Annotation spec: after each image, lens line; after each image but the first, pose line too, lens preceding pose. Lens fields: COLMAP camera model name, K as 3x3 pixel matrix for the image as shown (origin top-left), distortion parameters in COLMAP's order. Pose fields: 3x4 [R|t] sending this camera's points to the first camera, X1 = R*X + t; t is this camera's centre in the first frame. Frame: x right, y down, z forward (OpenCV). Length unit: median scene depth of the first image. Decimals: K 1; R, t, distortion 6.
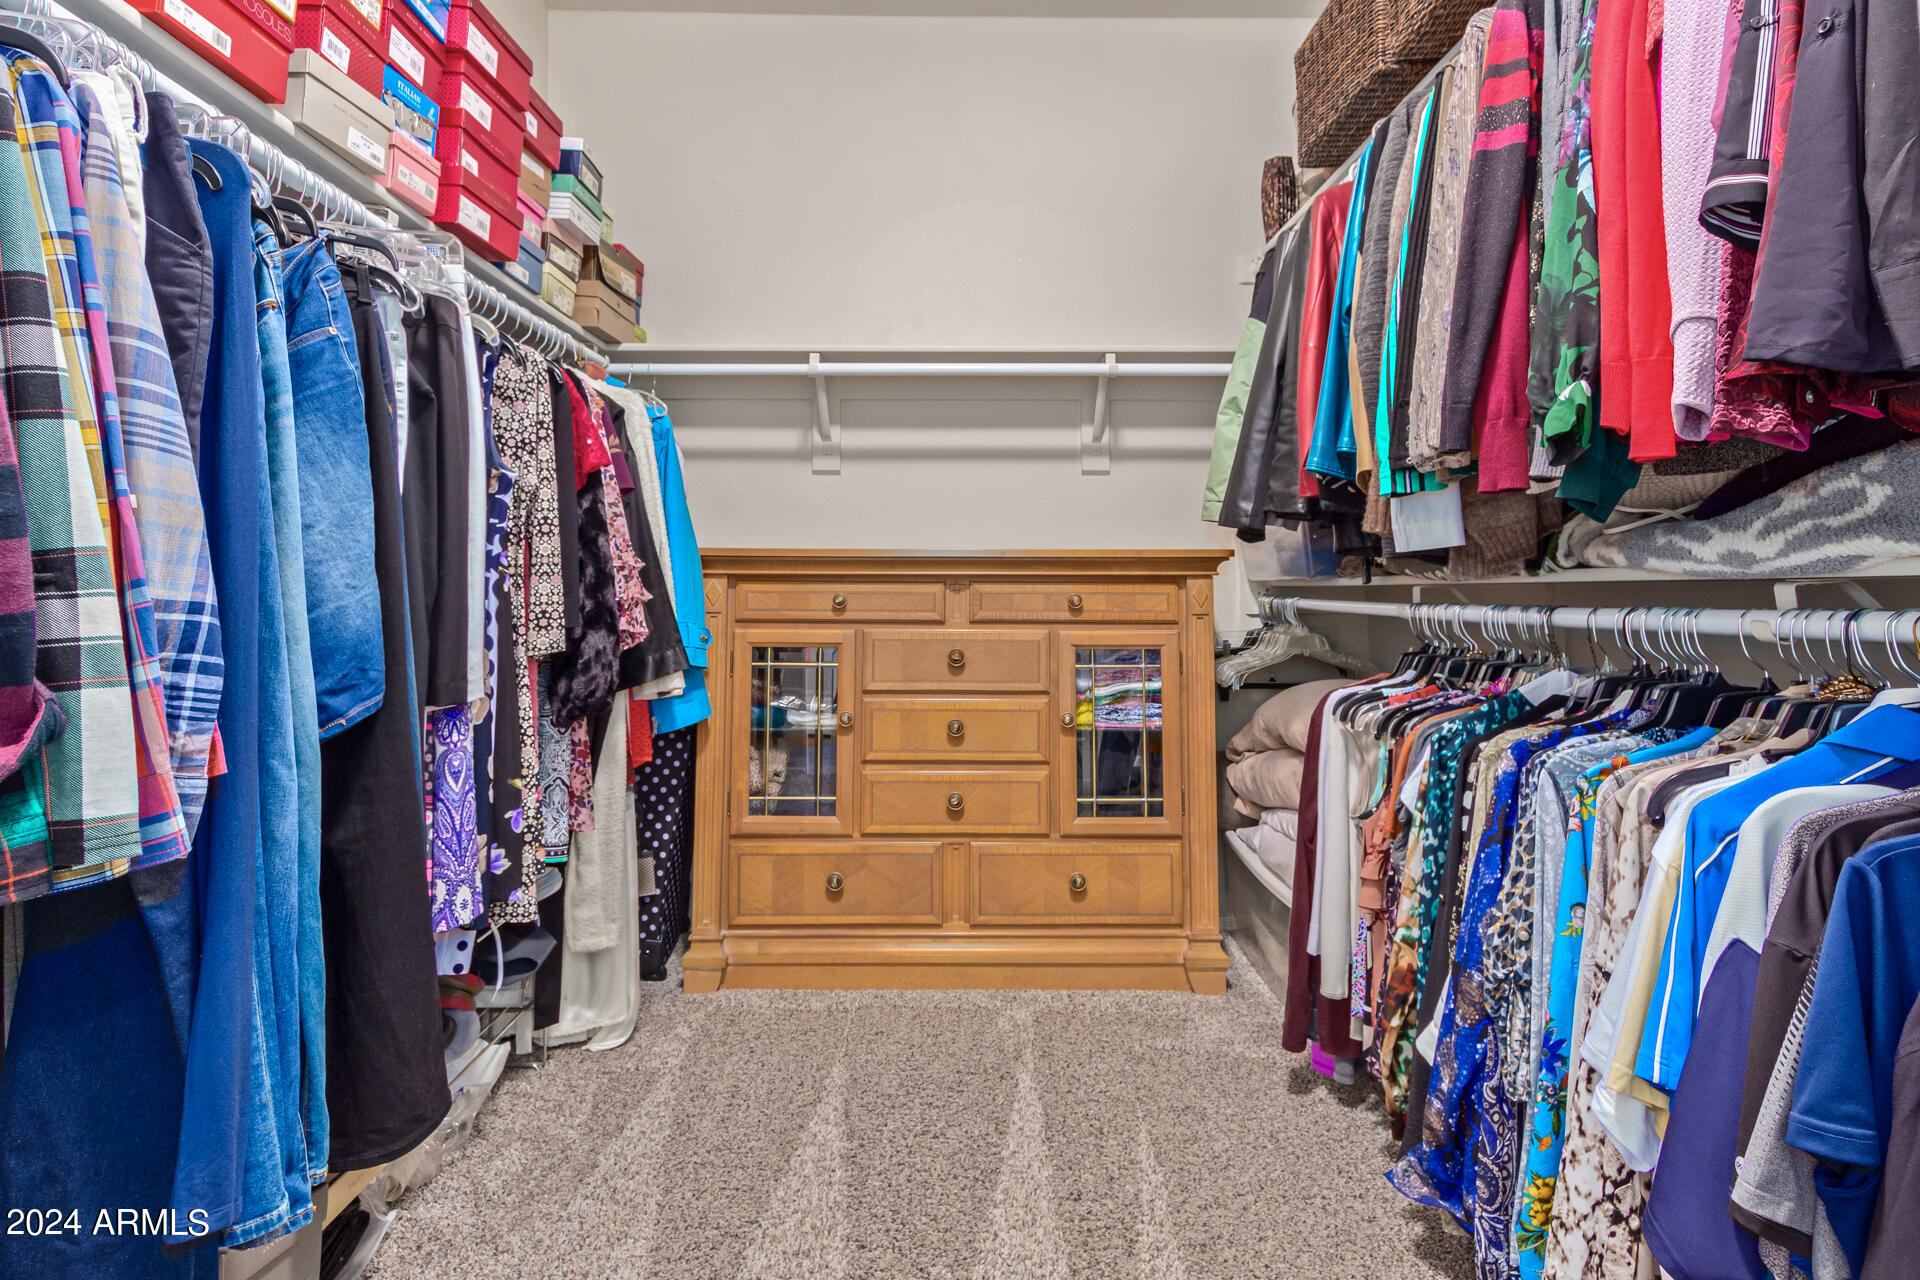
lens RADIAL K [[928.0, 0, 958.8], [0, 928.0, 533.8], [0, 0, 1]] dist [-0.000050, -0.000208]
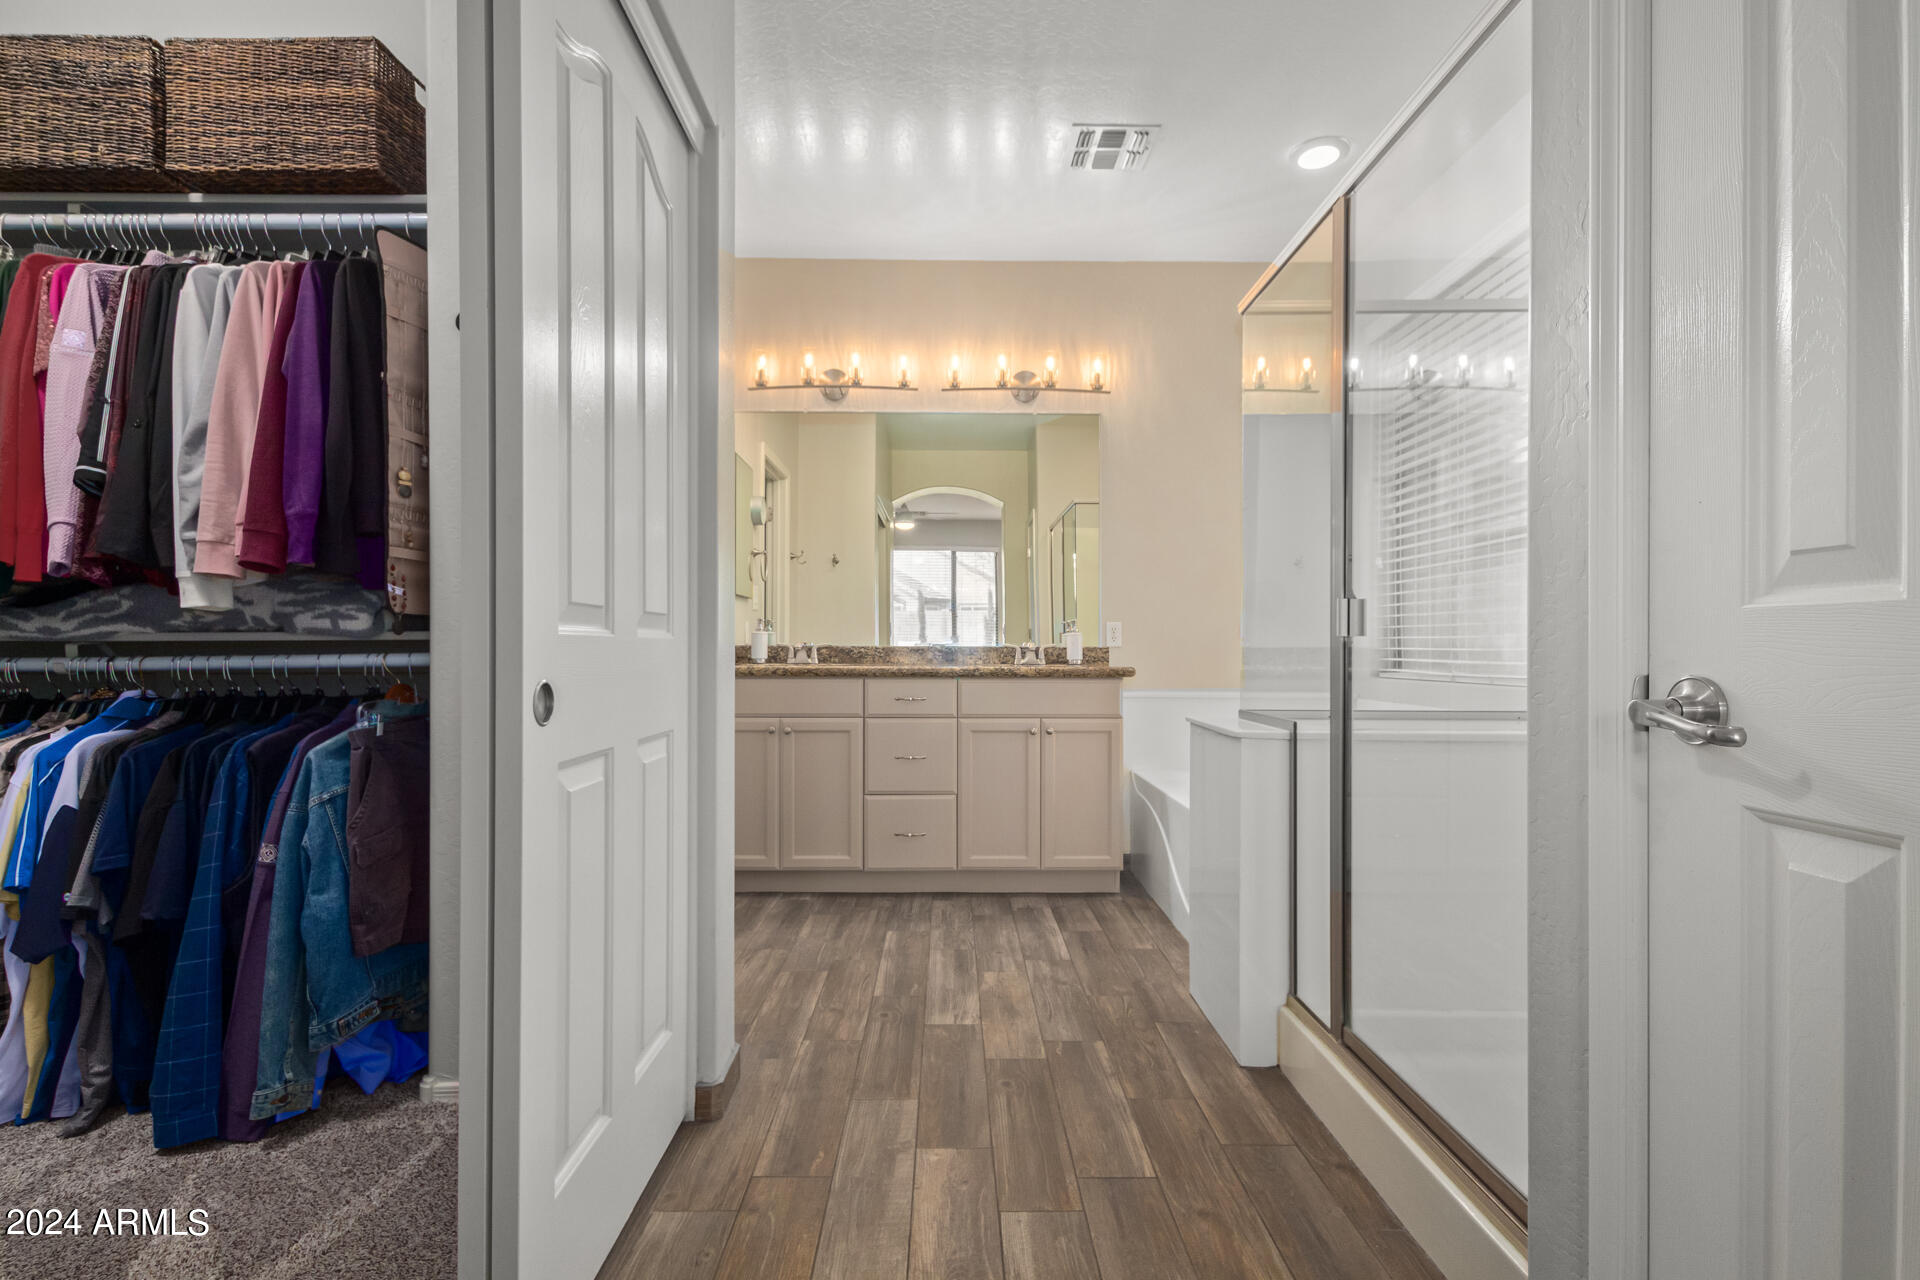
lens RADIAL K [[930.3, 0, 960.8], [0, 930.3, 649.8], [0, 0, 1]] dist [0.015759, -0.000417]
pose [[-0.025203, -0.003661, 0.999676, -1.301604], [-0.063854, 0.997957, 0.002045, -0.065558], [-0.997641, -0.063781, -0.025386, -0.934267]]
